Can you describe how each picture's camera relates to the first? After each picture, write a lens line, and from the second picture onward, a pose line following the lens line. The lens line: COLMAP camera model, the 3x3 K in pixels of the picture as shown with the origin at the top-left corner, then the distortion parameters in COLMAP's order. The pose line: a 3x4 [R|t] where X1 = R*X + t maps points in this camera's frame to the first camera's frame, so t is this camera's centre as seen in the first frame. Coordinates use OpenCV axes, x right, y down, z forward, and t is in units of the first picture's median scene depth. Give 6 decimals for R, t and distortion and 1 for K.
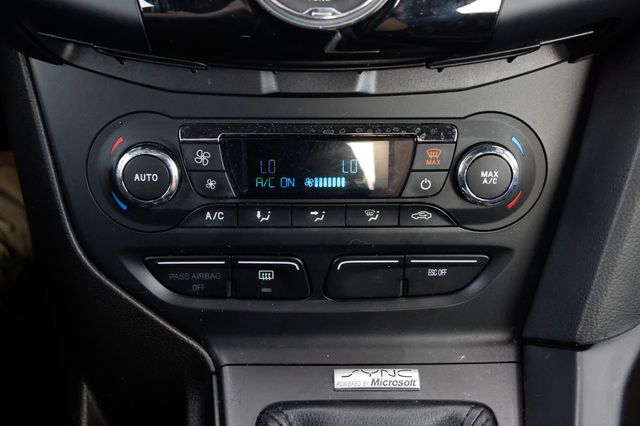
lens RADIAL K [[870.3, 0, 318.2], [0, 870.3, 213.9], [0, 0, 1]] dist [0.083874, 0.000000]
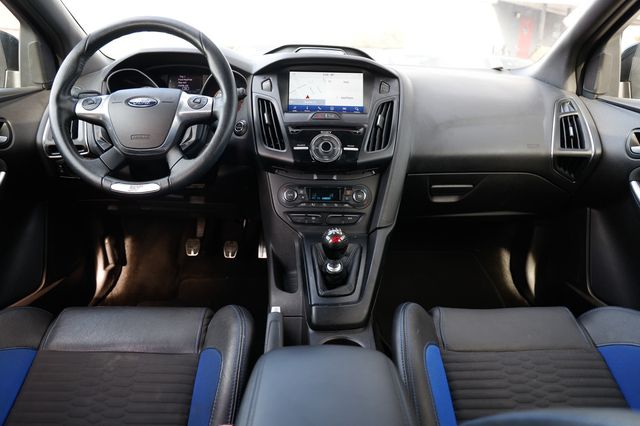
lens RADIAL K [[438.6, 0, 323.4], [0, 438.6, 215.8], [0, 0, 1]] dist [-0.097445, 0.063181]
pose [[0.999861, 0.013055, -0.010340, 0.018459], [-0.015382, 0.961899, -0.272971, 0.736182], [0.006382, 0.273092, 0.961967, -1.338415]]
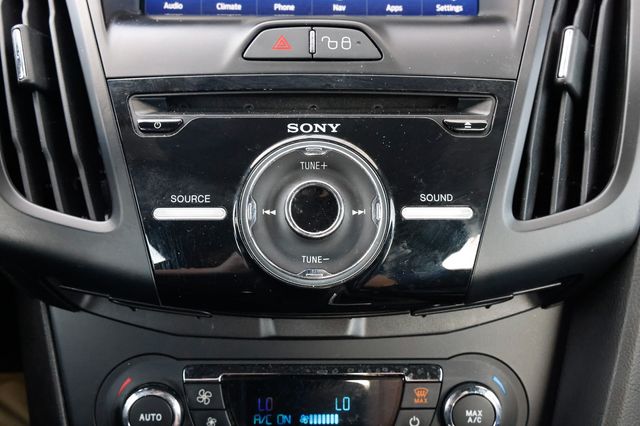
lens RADIAL K [[870.3, 0, 317.6], [0, 870.3, 214.9], [0, 0, 1]] dist [0.083874, 0.000000]
pose [[0.999991, -0.000700, -0.004071, 0.010593], [-0.000153, 0.978567, -0.205927, -0.062228], [0.004128, 0.205926, 0.978559, -0.093281]]
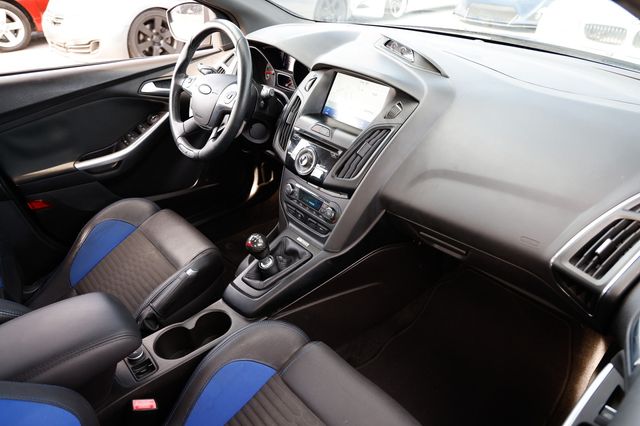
lens RADIAL K [[438.6, 0, 322.4], [0, 438.6, 211.8], [0, 0, 1]] dist [-0.097445, 0.063181]
pose [[0.638160, 0.397325, -0.659458, 1.853916], [-0.426851, 0.895439, 0.126439, -0.358604], [0.640741, 0.200802, 0.741032, -0.924528]]
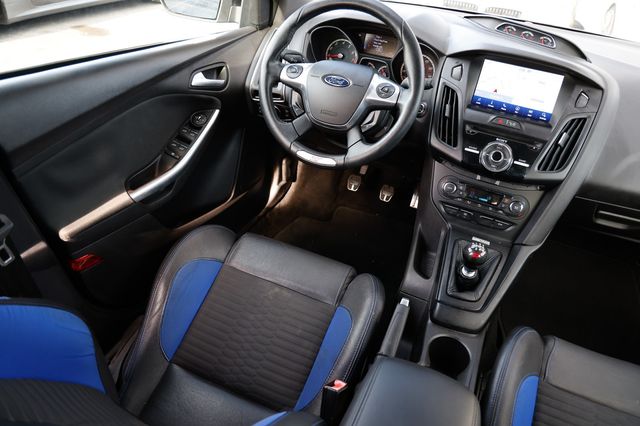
lens RADIAL K [[438.6, 0, 322.1], [0, 438.6, 215.6], [0, 0, 1]] dist [-0.097445, 0.063181]
pose [[0.900333, 0.303717, -0.311699, -0.022666], [-0.309113, 0.950444, 0.033242, 0.260003], [0.306348, 0.066421, 0.949599, -1.673410]]
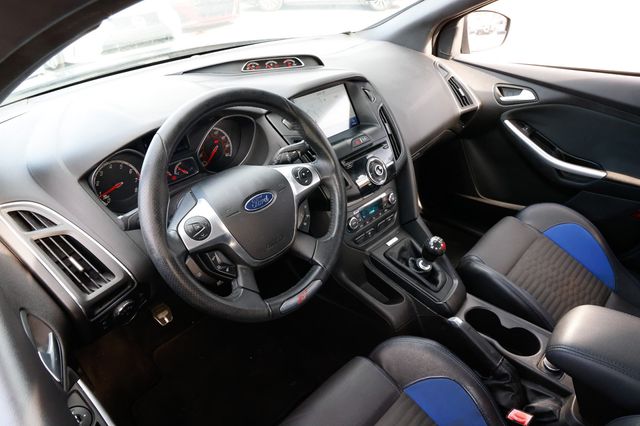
lens RADIAL K [[438.6, 0, 322.7], [0, 438.6, 215.4], [0, 0, 1]] dist [-0.097445, 0.063181]
pose [[0.706989, -0.392375, 0.588395, -1.815022], [0.431186, 0.898607, 0.081147, -0.366426], [-0.560576, 0.196337, 0.804492, -0.990260]]
